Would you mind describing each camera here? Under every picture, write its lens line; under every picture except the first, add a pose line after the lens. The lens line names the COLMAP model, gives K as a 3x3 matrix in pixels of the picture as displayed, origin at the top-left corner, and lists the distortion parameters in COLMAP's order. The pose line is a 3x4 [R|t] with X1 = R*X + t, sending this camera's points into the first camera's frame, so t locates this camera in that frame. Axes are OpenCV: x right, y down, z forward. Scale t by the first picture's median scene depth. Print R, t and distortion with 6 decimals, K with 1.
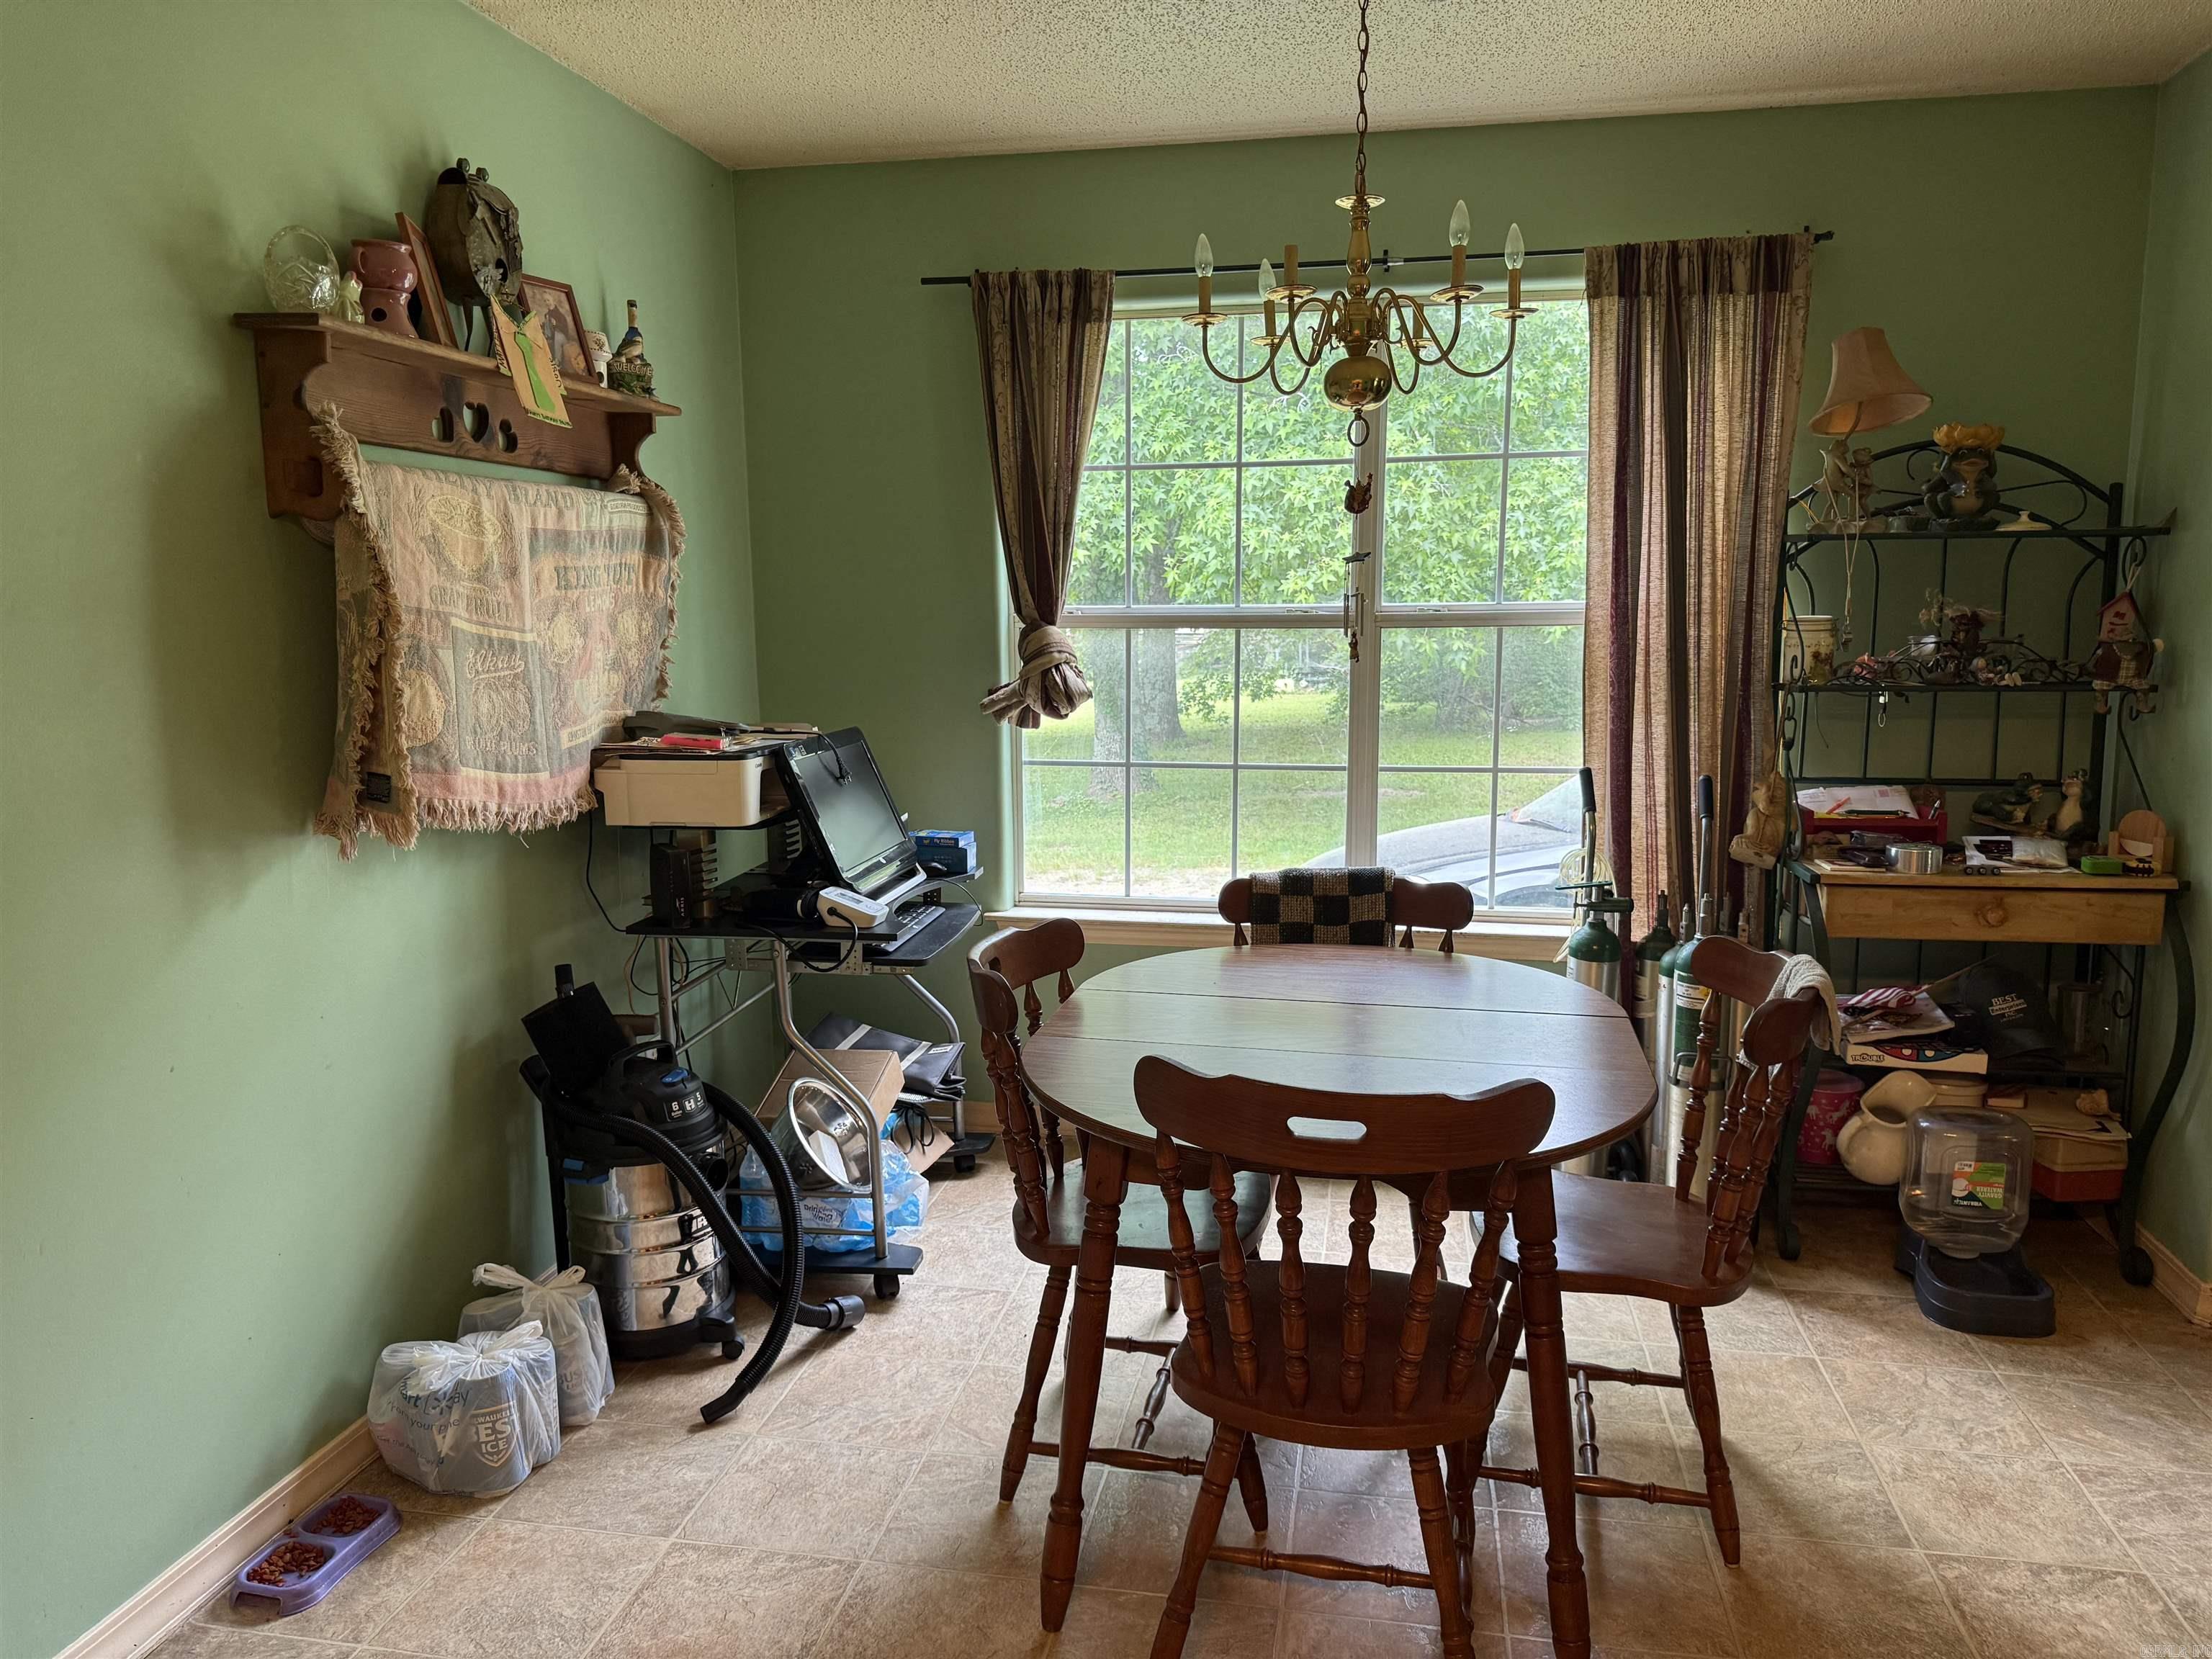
lens RADIAL K [[1546.9, 0, 1106.0], [0, 1546.9, 829.5], [0, 0, 1]] dist [-0.001117, -0.003499]
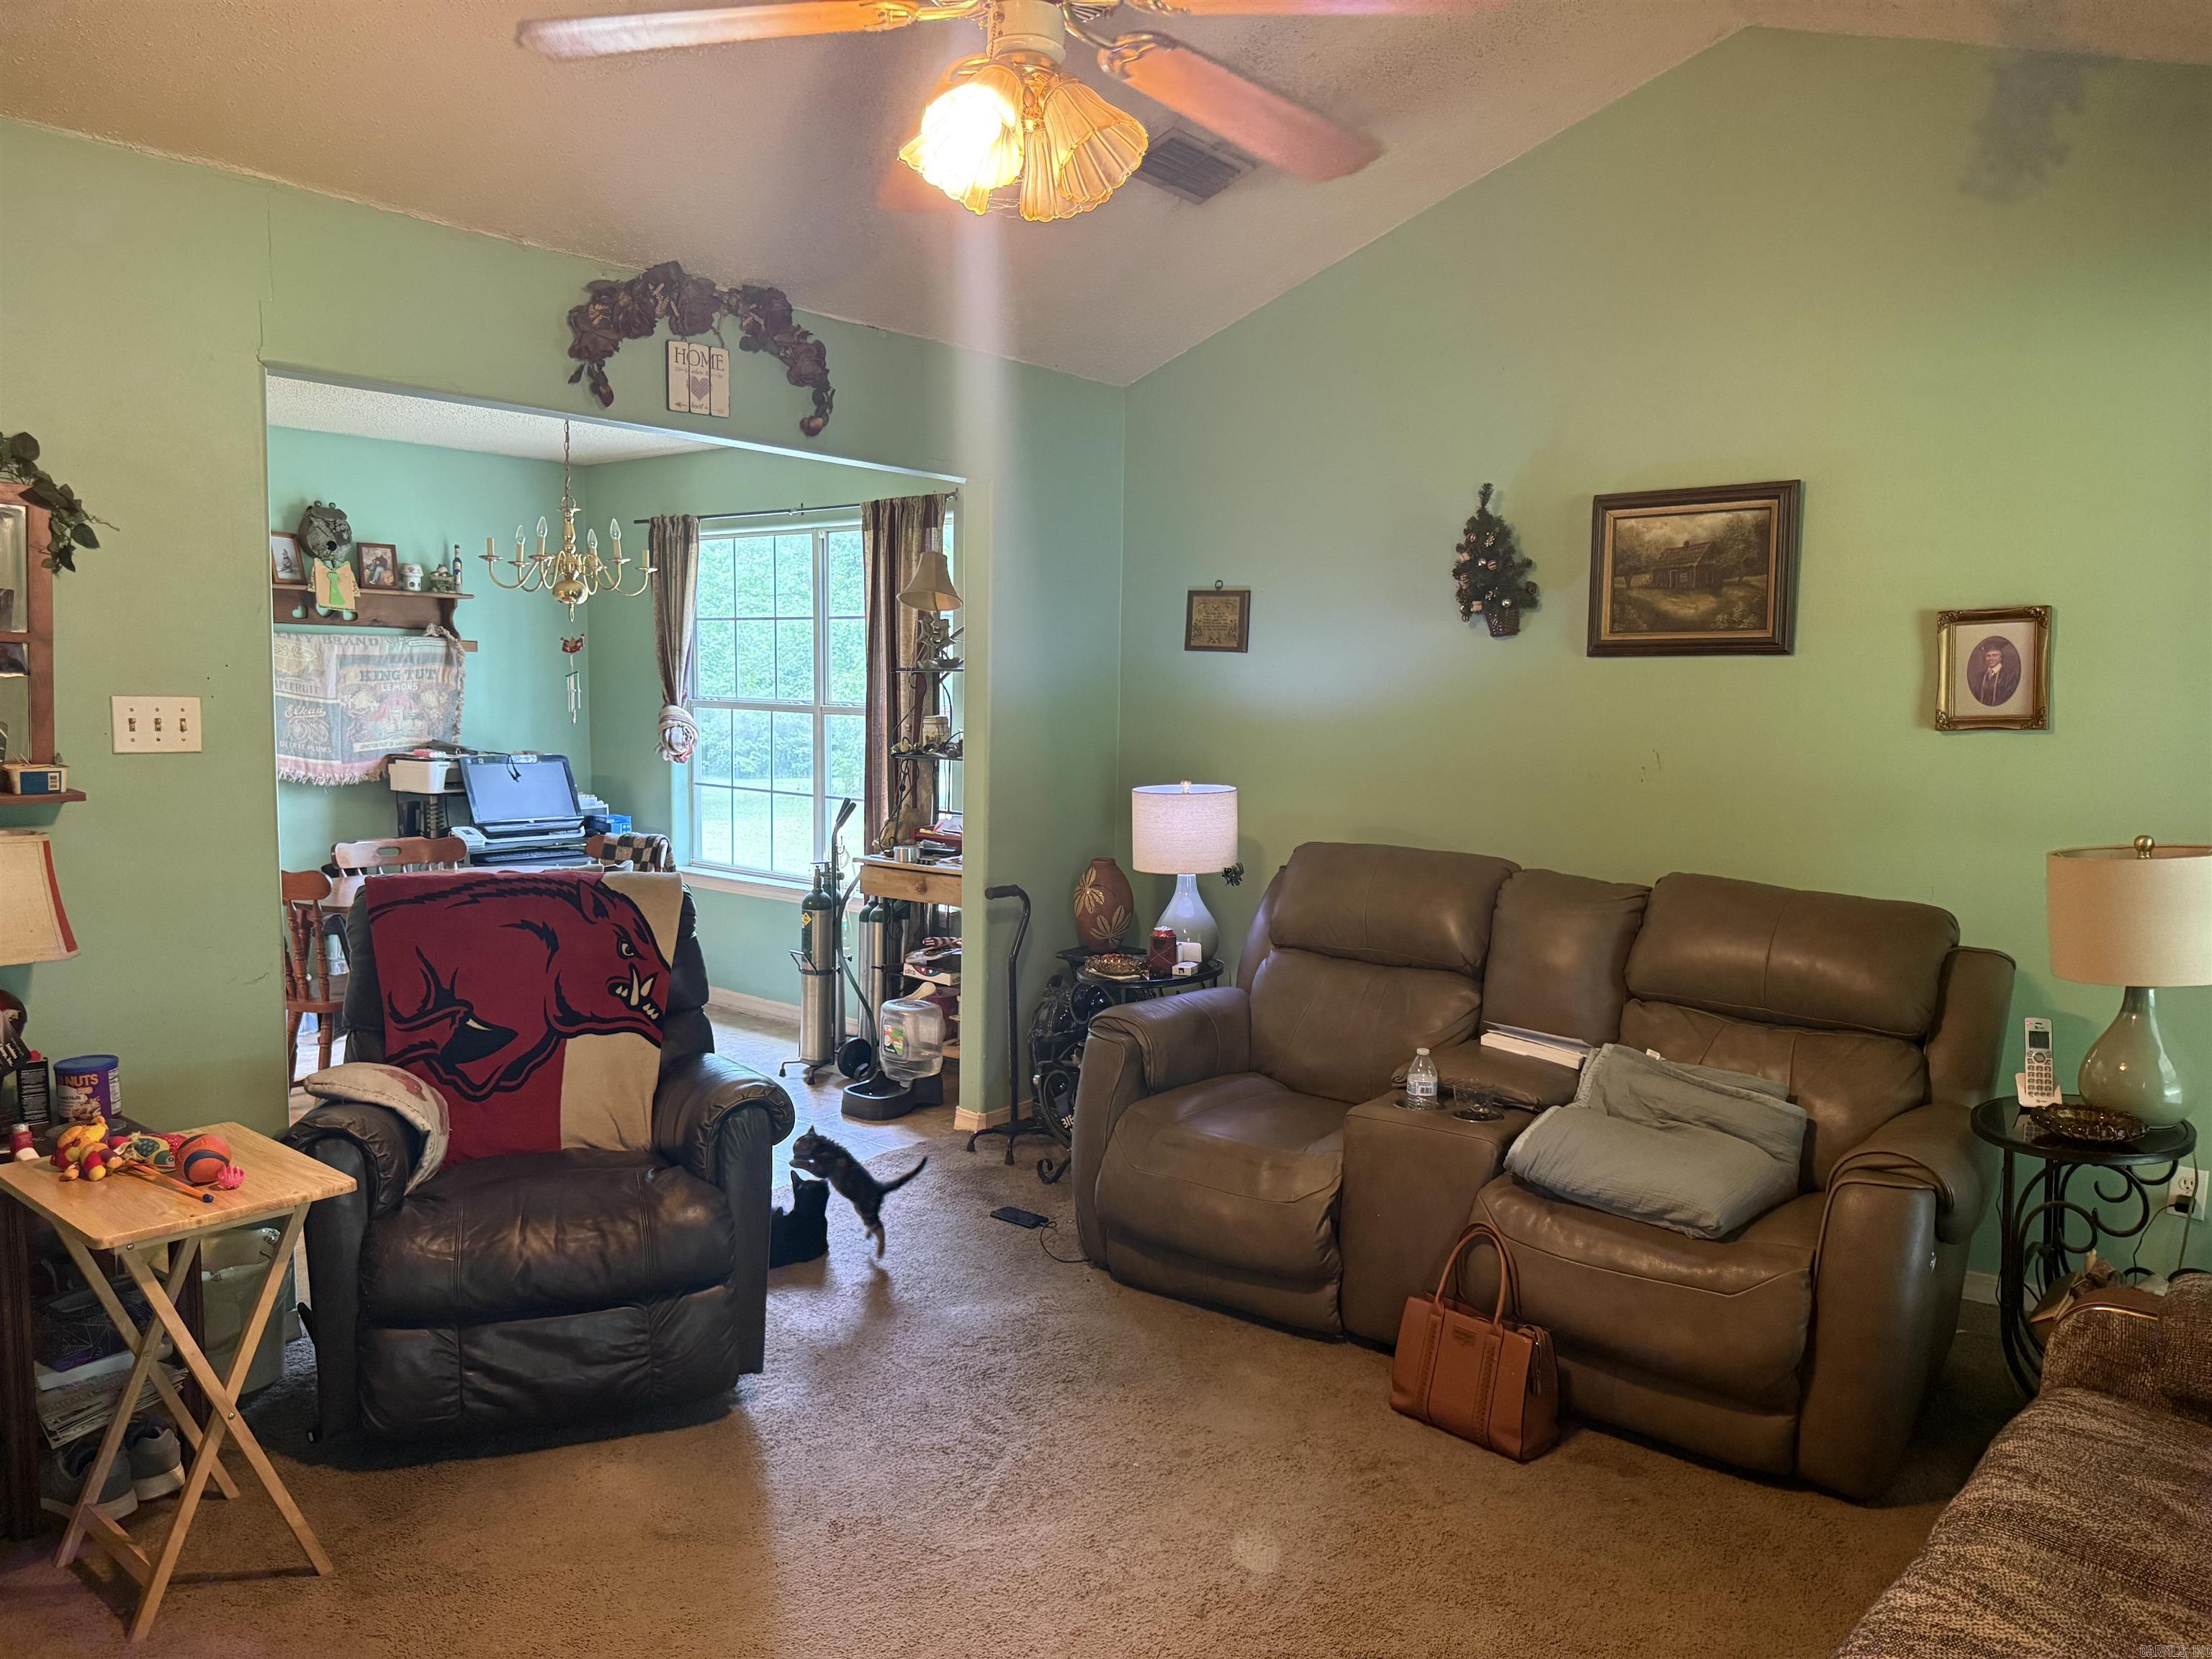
lens RADIAL K [[1546.9, 0, 1106.0], [0, 1546.9, 829.5], [0, 0, 1]] dist [-0.001117, -0.003499]
pose [[0.884026, 0.069530, -0.462238, 1.581089], [-0.094667, 0.995014, -0.031378, 0.026038], [0.457752, 0.071498, 0.886201, -0.457956]]
